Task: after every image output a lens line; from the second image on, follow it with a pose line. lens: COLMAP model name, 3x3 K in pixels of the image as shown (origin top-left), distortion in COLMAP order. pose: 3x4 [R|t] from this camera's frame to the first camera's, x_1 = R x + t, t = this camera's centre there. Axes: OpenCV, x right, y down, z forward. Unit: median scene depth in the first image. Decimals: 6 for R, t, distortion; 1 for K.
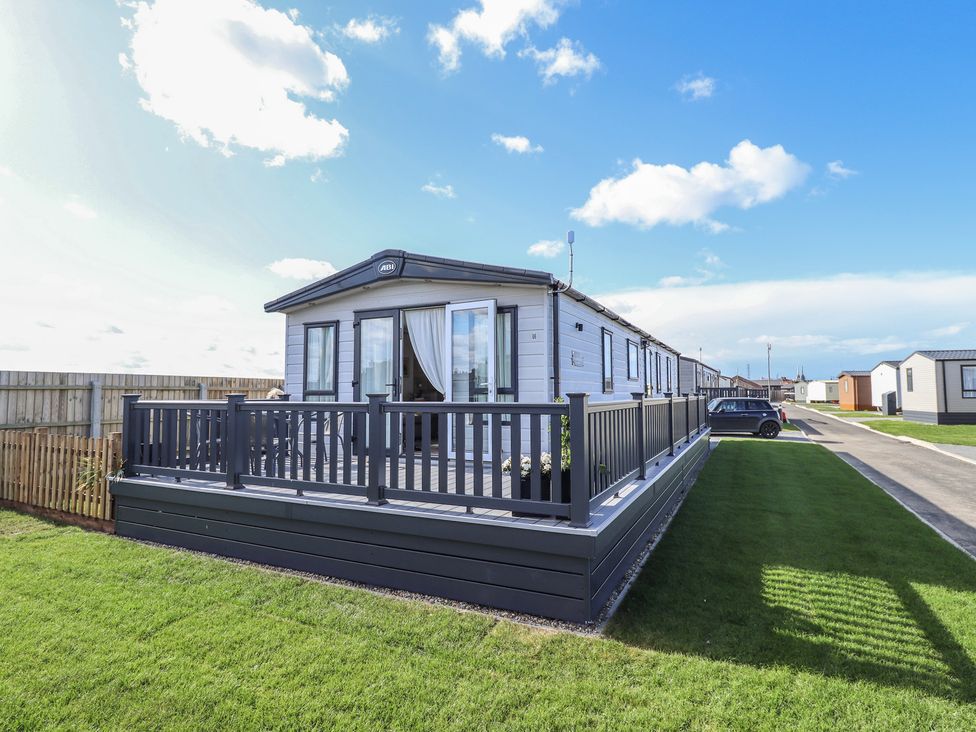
lens RADIAL K [[533.5, 0, 488.0], [0, 533.5, 366.0], [0, 0, 1]] dist [0.006642, -0.017022]
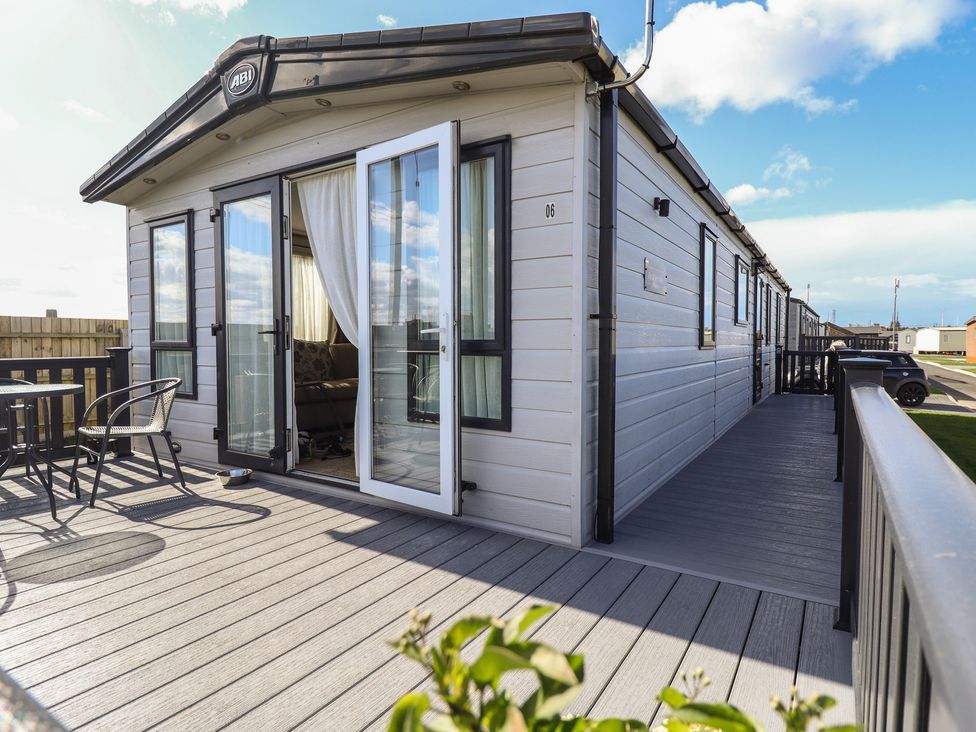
lens RADIAL K [[545.3, 0, 498.0], [0, 545.3, 362.1], [0, 0, 1]] dist [0.003190, -0.018250]
pose [[0.995740, 0.007668, -0.091883, 0.069962], [0.000745, 0.995835, 0.091175, 0.015698], [0.092200, -0.090855, 0.991587, 0.475097]]
